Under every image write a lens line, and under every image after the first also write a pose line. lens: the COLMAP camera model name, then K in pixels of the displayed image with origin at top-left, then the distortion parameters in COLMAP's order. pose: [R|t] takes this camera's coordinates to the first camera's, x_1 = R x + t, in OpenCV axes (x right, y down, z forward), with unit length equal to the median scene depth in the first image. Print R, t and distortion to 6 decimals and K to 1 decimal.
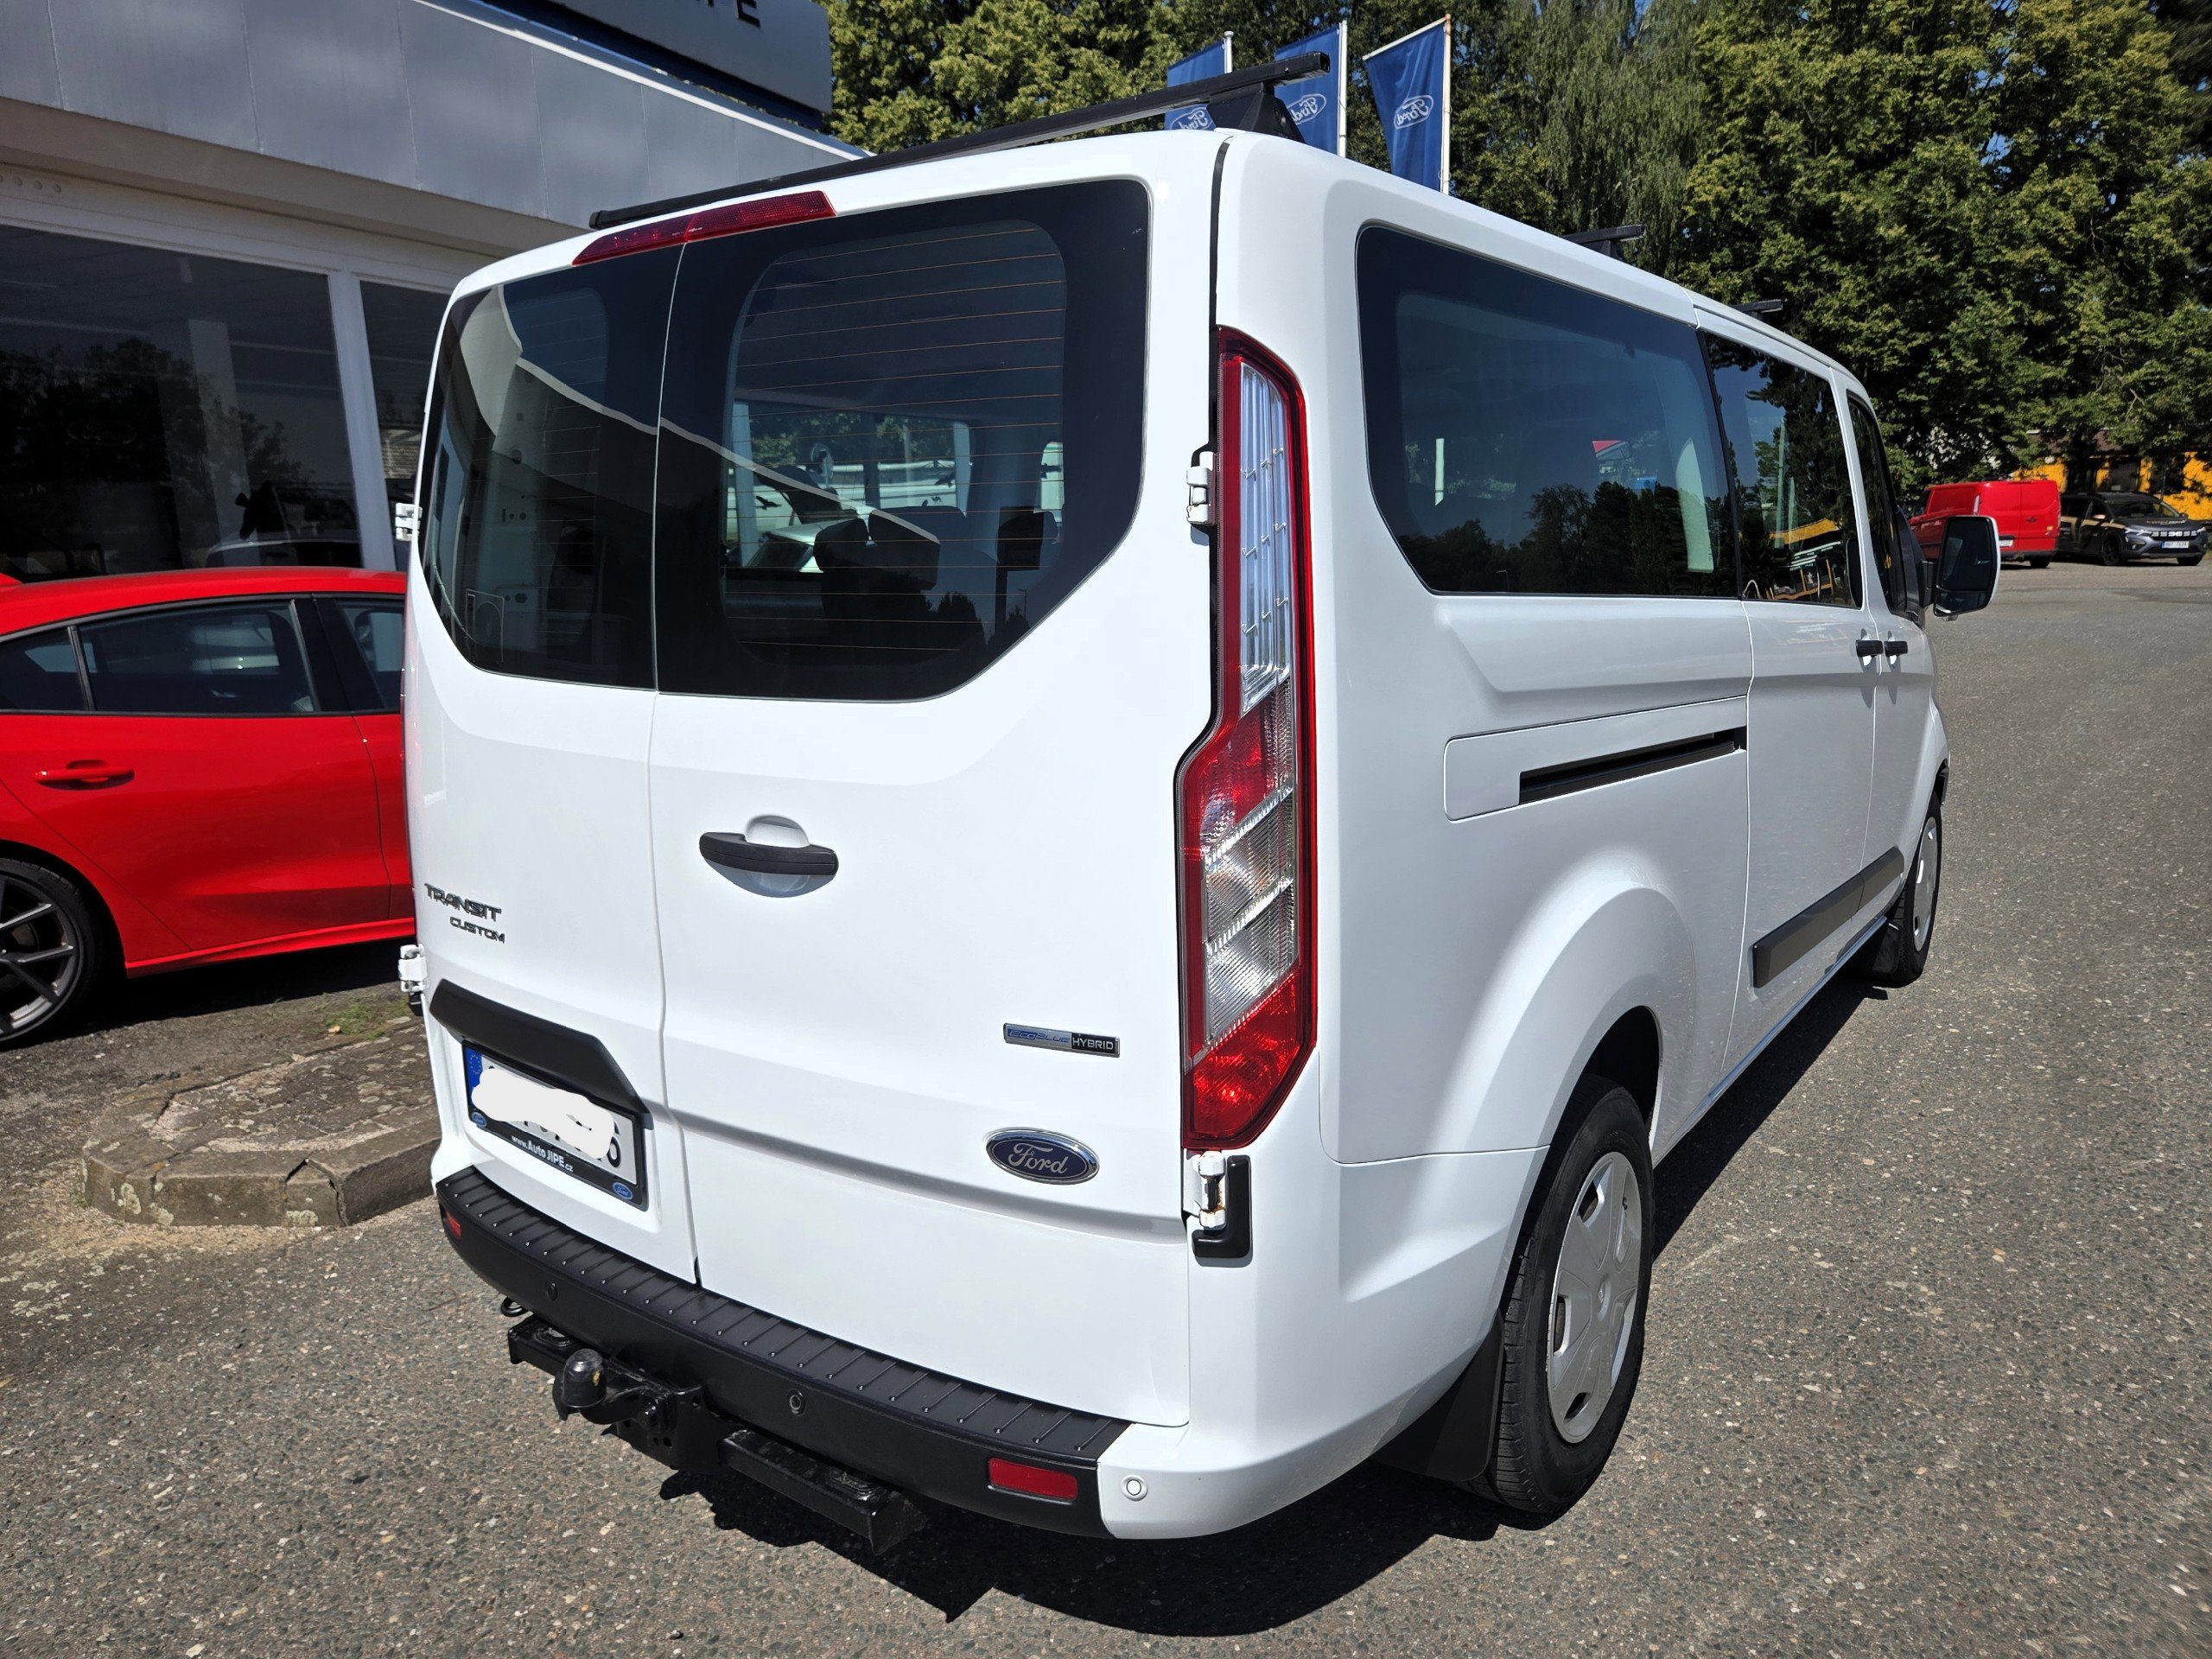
lens RADIAL K [[1464.1, 0, 1094.1], [0, 1464.1, 817.9], [0, 0, 1]] dist [0.069811, -0.048076]
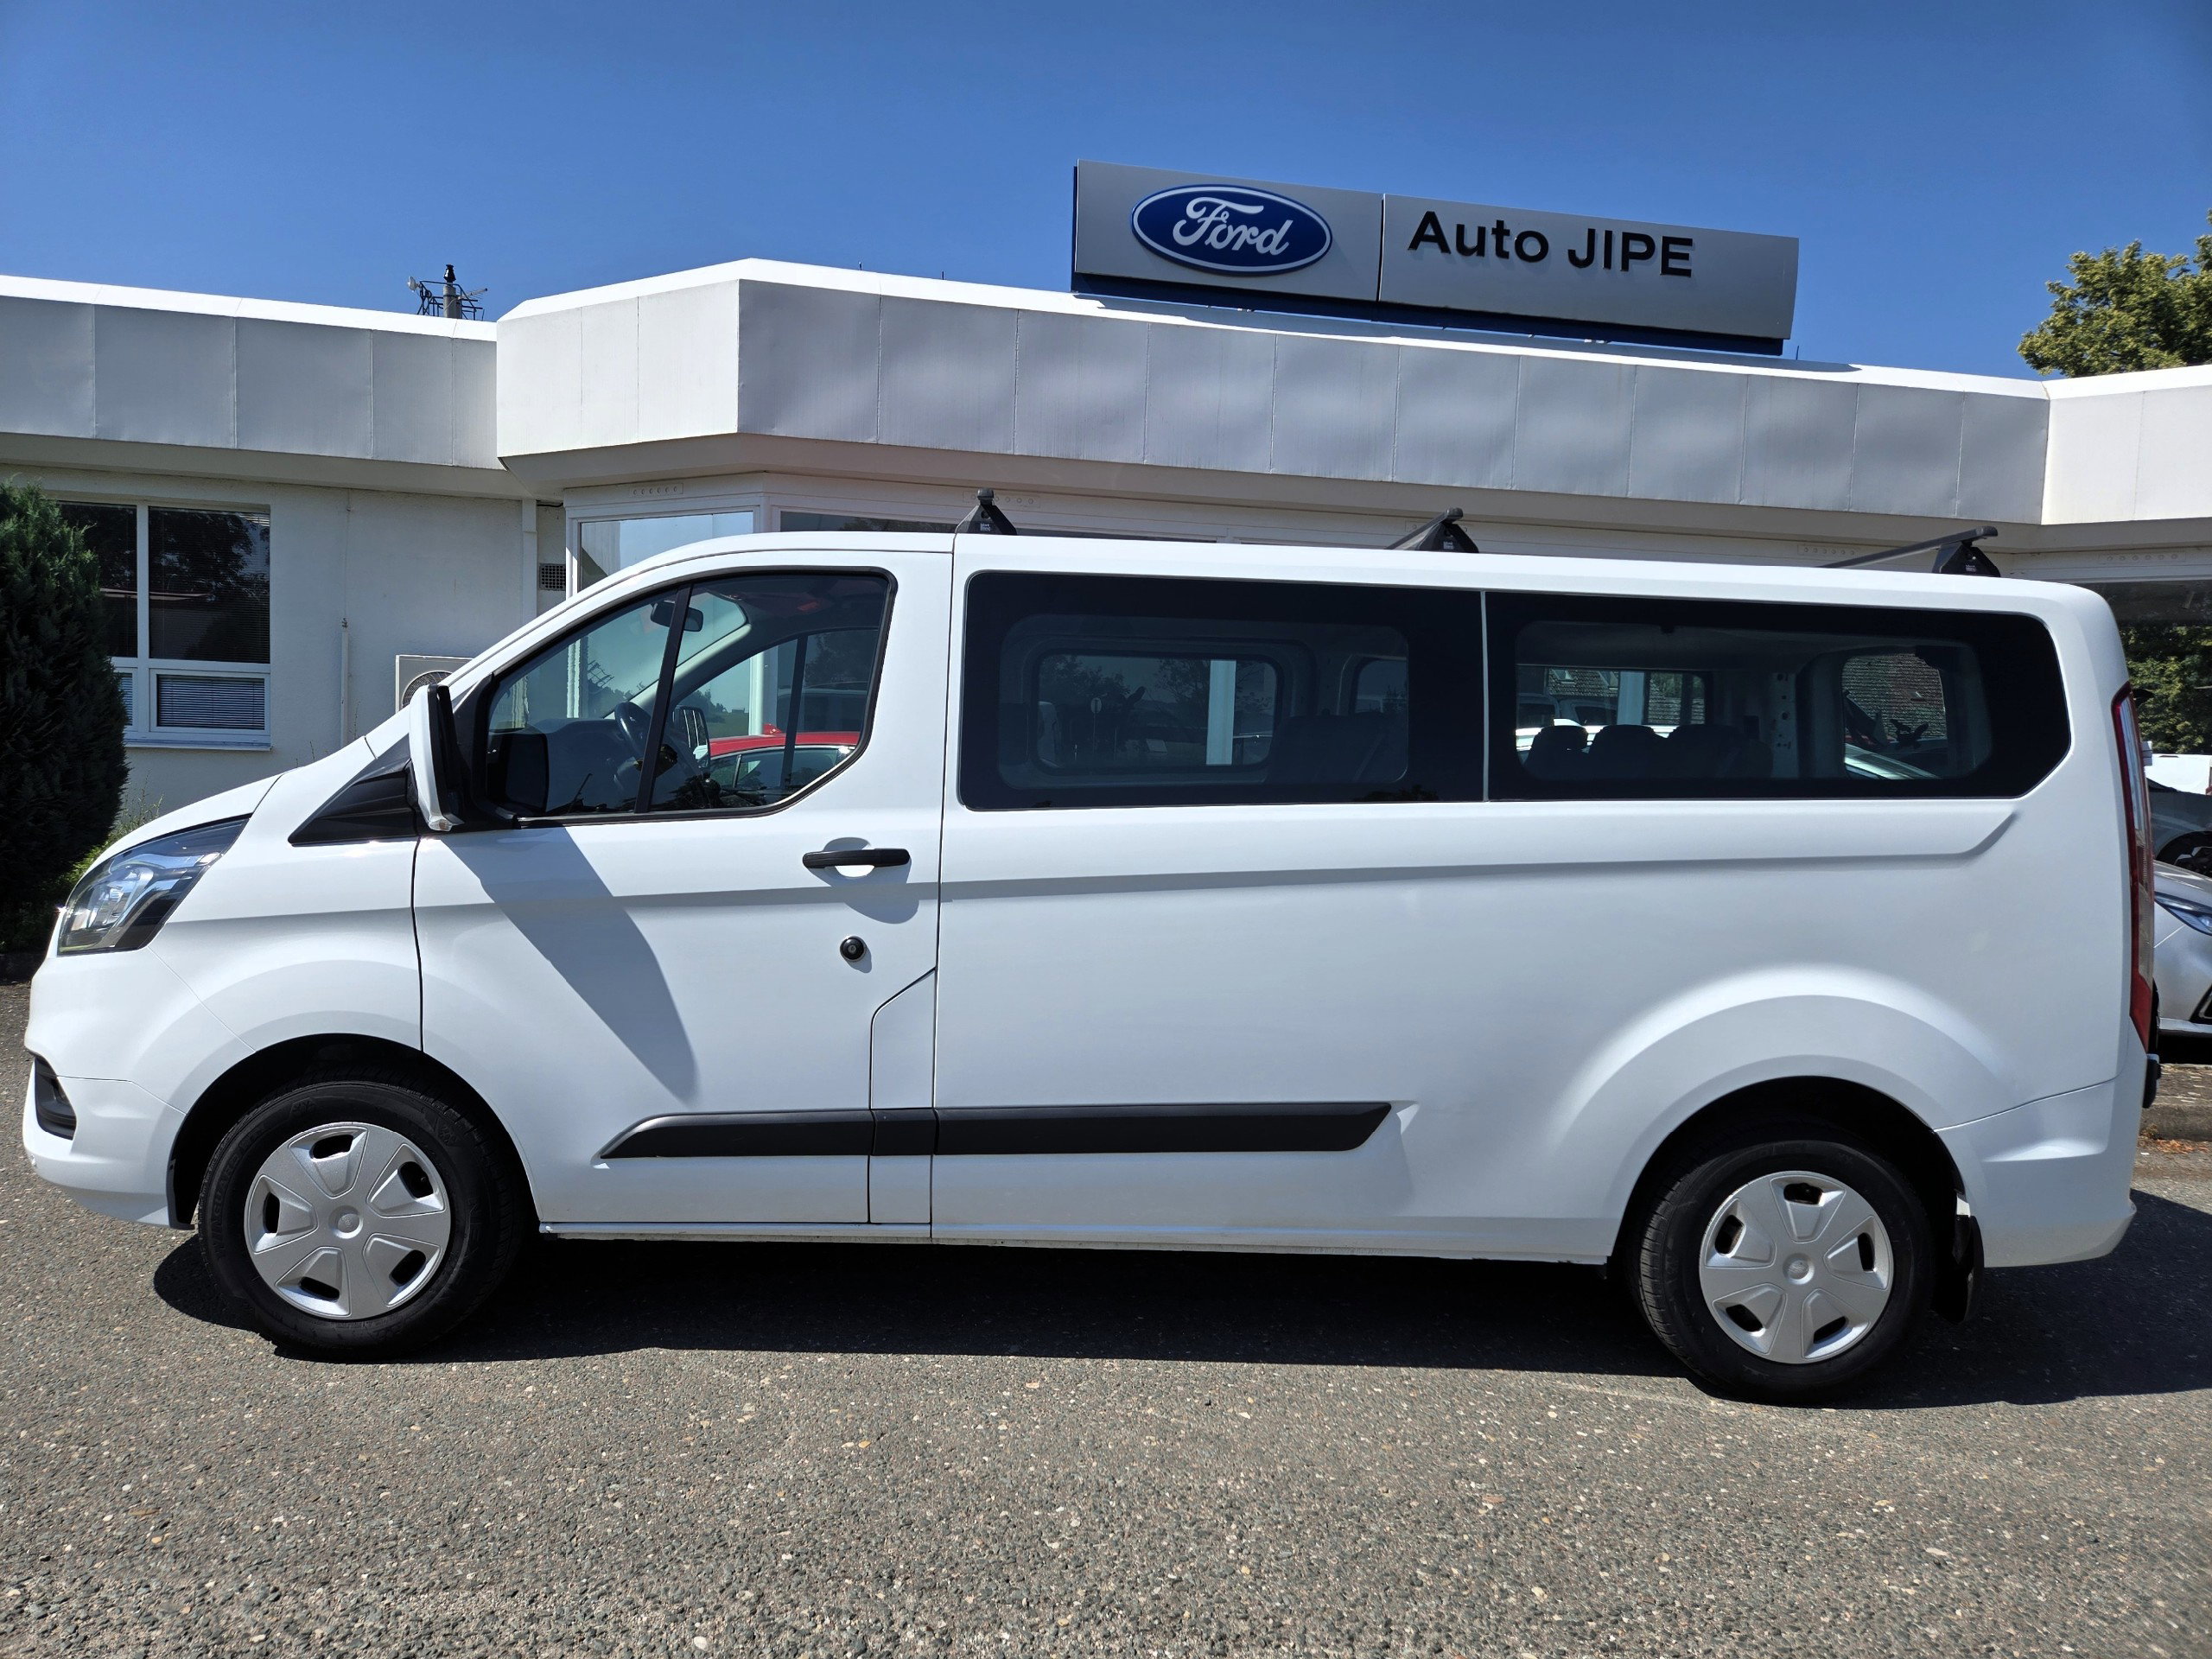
lens RADIAL K [[1464.1, 0, 1094.1], [0, 1464.1, 817.9], [0, 0, 1]] dist [0.069811, -0.048076]
pose [[0.604616, 0.089443, -0.791479, 0.112957], [-0.205720, 0.977497, -0.046687, -0.007773], [0.769492, 0.191051, 0.609411, 0.034888]]
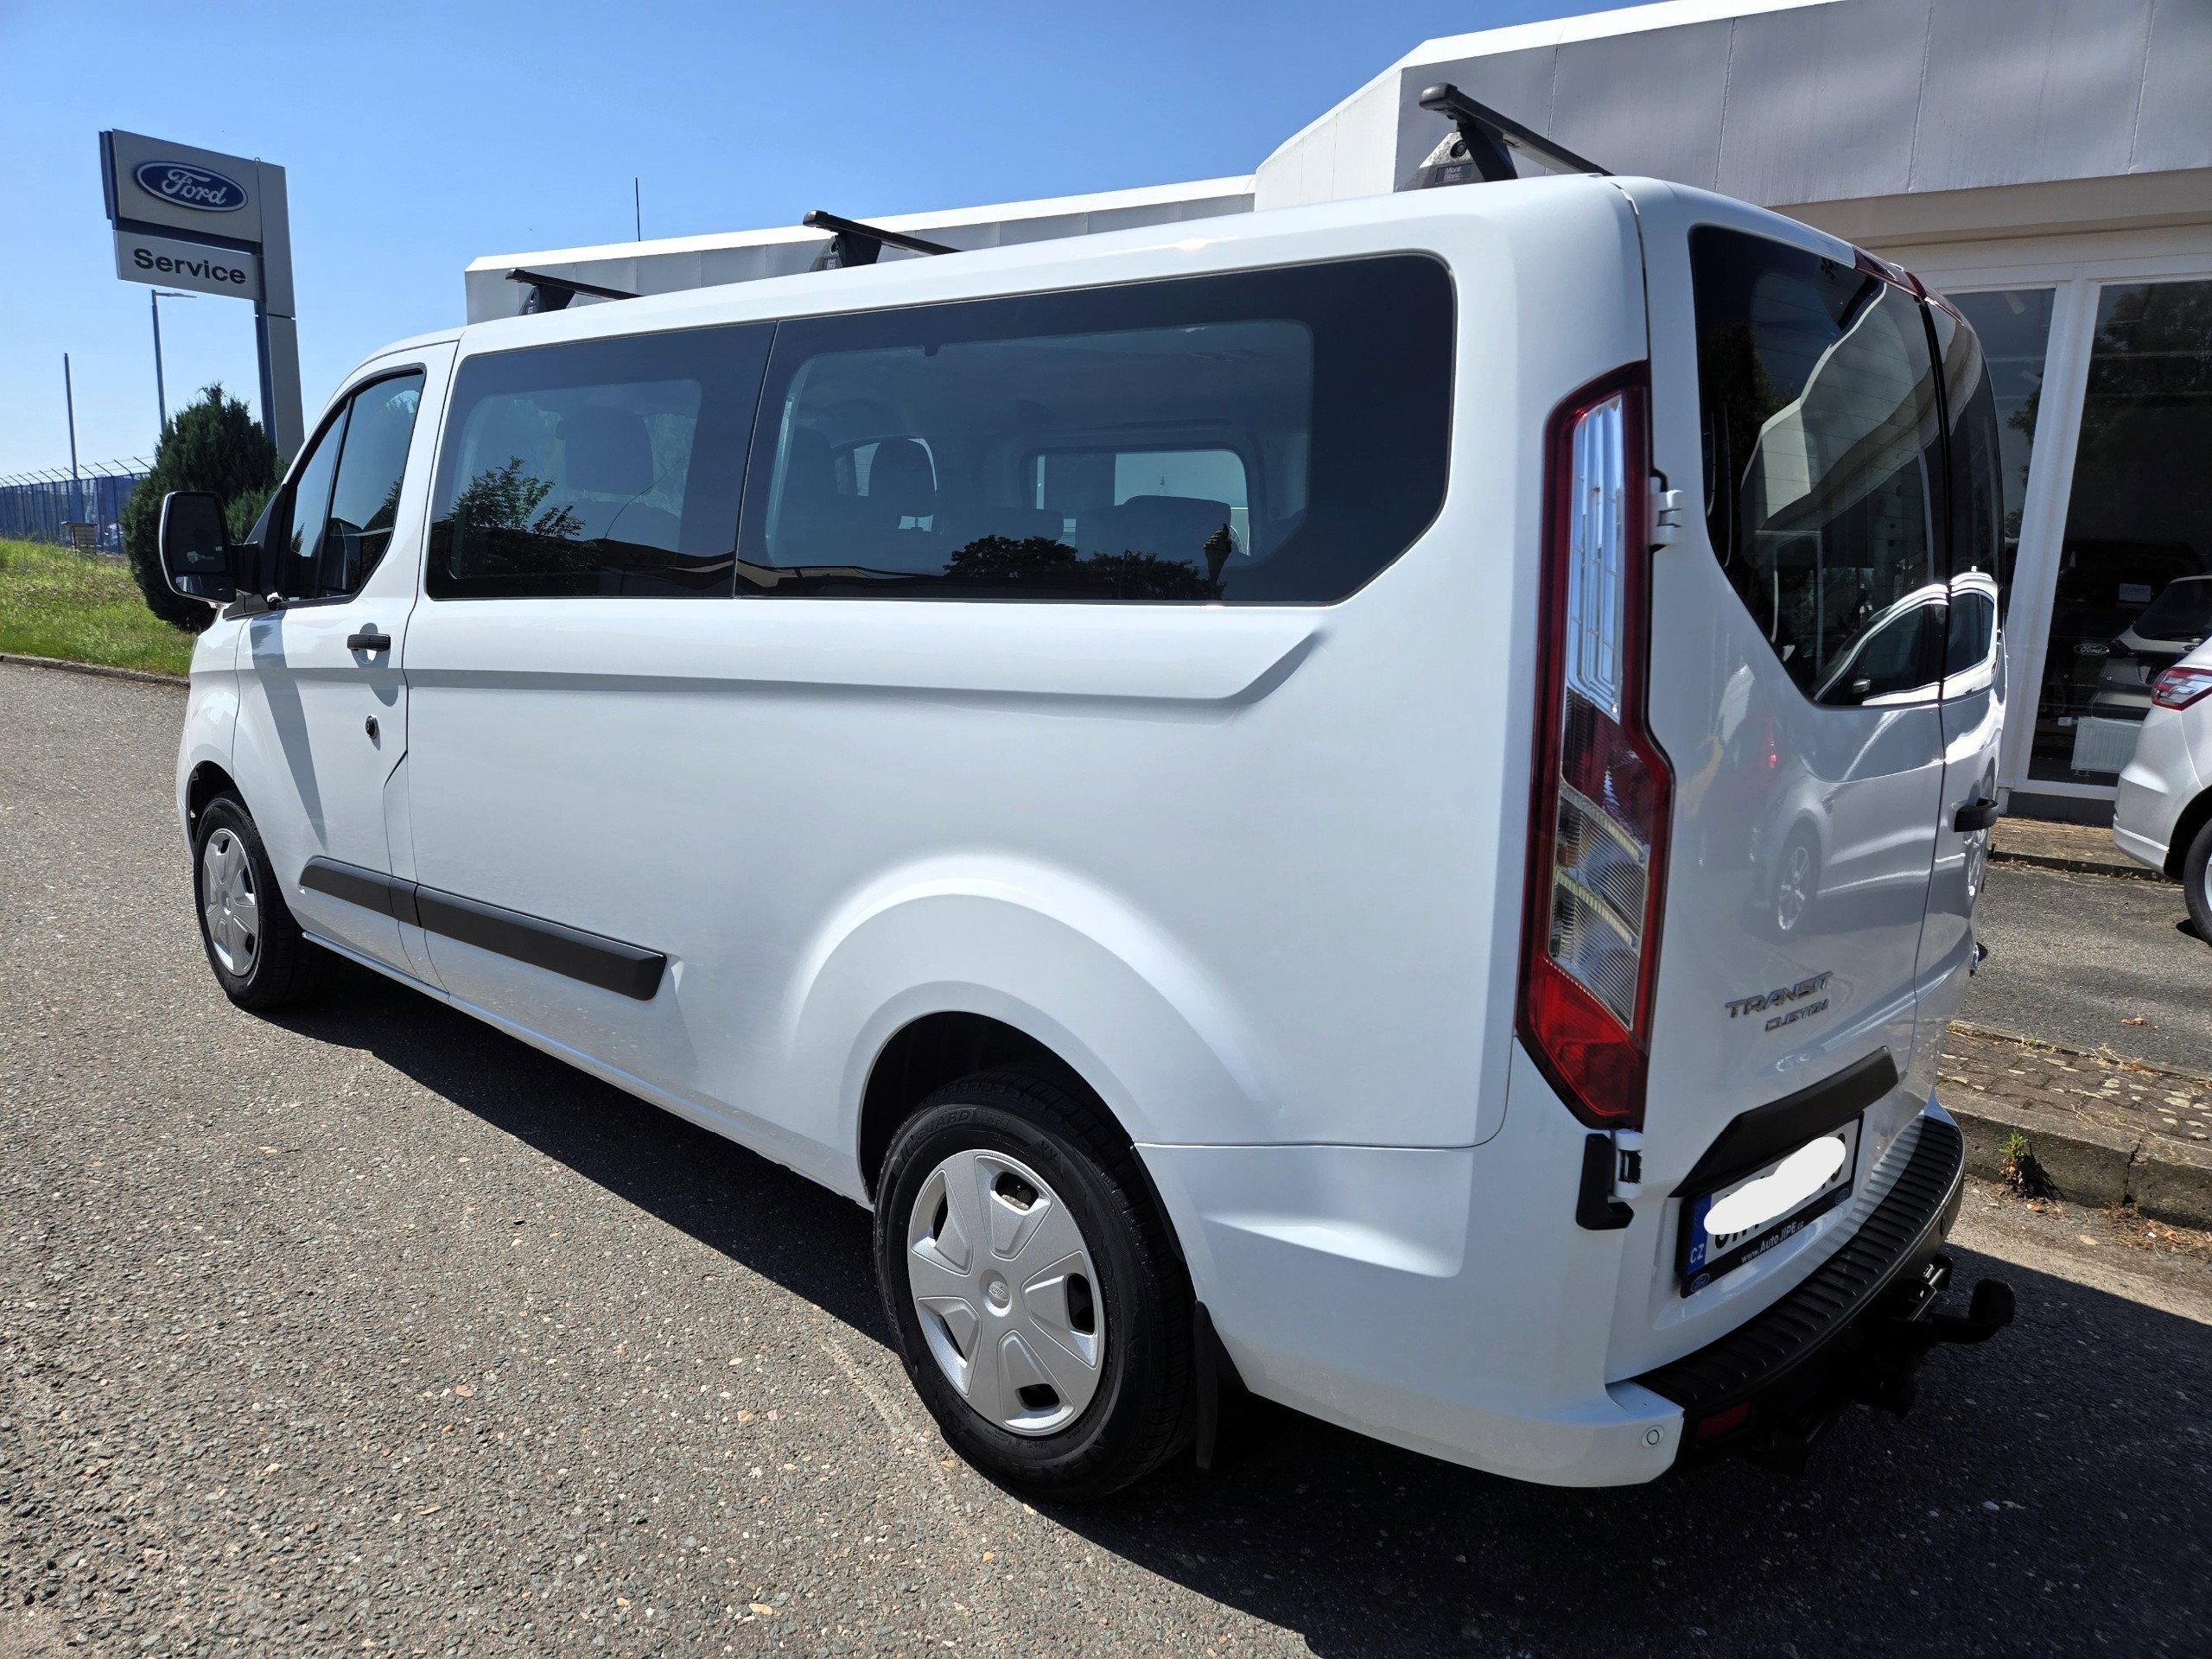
lens RADIAL K [[1477.2, 0, 1106.0], [0, 1477.2, 829.5], [0, 0, 1]] dist [0.065312, -0.047643]
pose [[-0.116675, 0.199349, -0.972958, 0.125030], [-0.226015, 0.948615, 0.221465, -0.026265], [0.967111, 0.245742, -0.065624, 0.128166]]
